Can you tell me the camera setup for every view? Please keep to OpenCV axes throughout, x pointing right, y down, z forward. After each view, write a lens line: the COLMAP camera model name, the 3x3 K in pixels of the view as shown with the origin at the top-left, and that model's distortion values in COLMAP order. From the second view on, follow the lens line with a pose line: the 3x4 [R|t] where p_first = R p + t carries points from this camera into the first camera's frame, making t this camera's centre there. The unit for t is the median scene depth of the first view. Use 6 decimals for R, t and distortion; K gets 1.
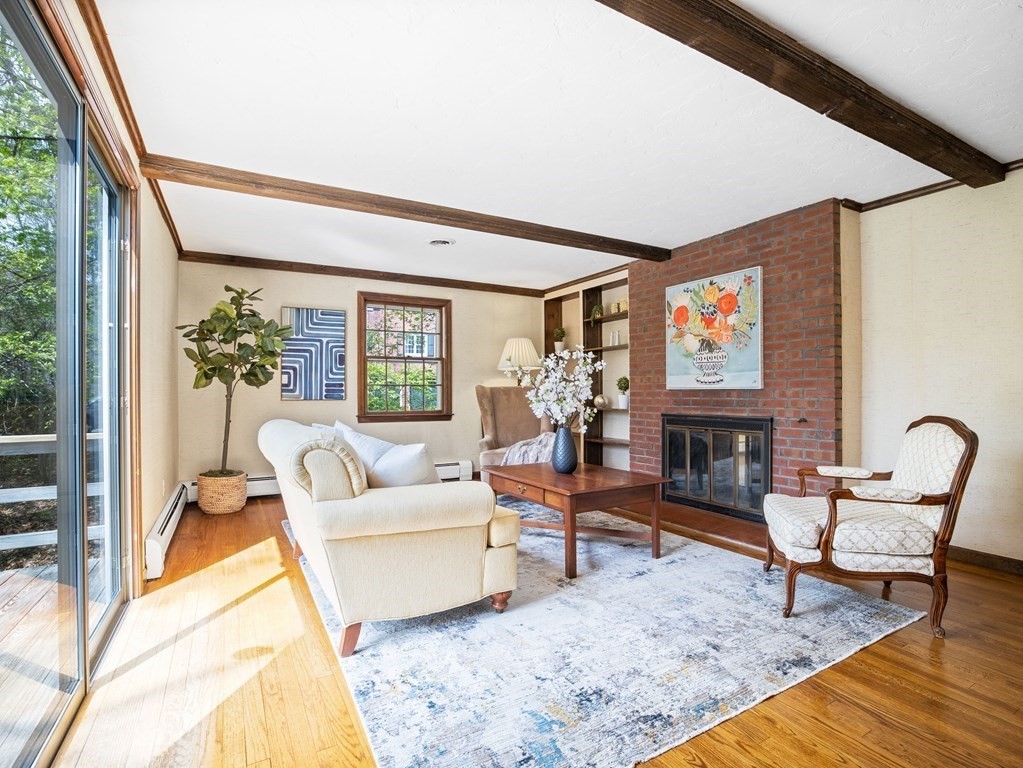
lens RADIAL K [[501.6, 0, 515.5], [0, 501.6, 388.0], [0, 0, 1]] dist [-0.003162, 0.000107]
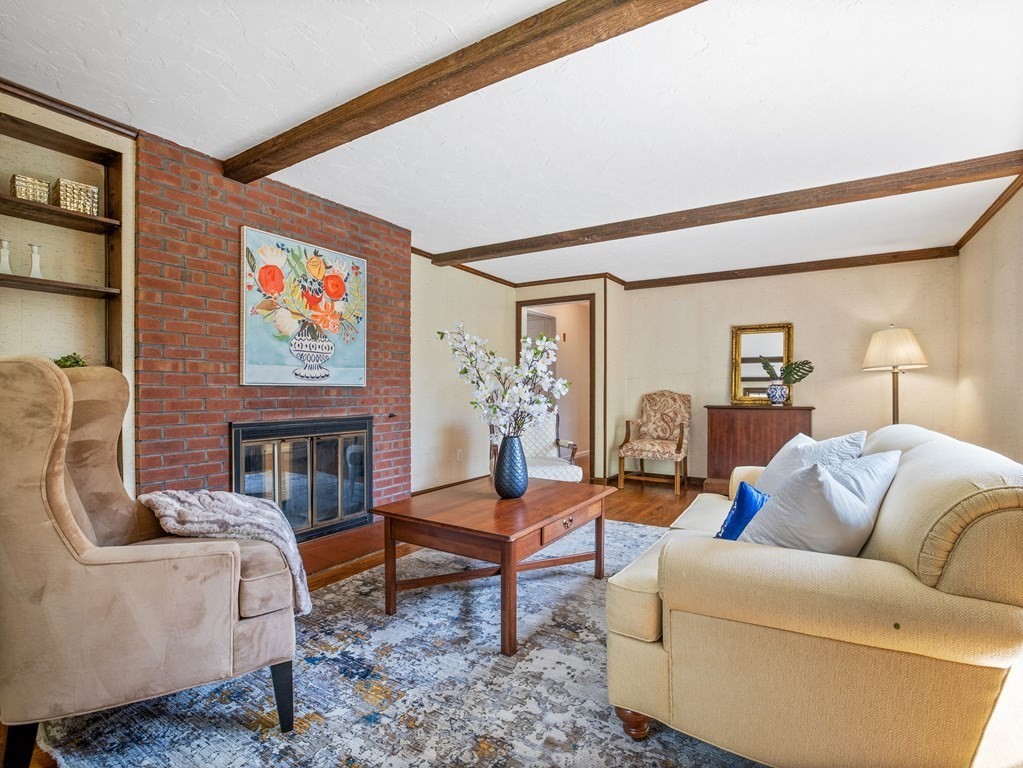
lens RADIAL K [[501.6, 0, 517.3], [0, 501.6, 390.1], [0, 0, 1]] dist [-0.003162, 0.000107]
pose [[-0.455372, 0.005159, 0.890286, -0.470522], [-0.004860, 0.999954, -0.008281, 0.014063], [-0.890288, -0.008098, -0.455326, 1.085612]]
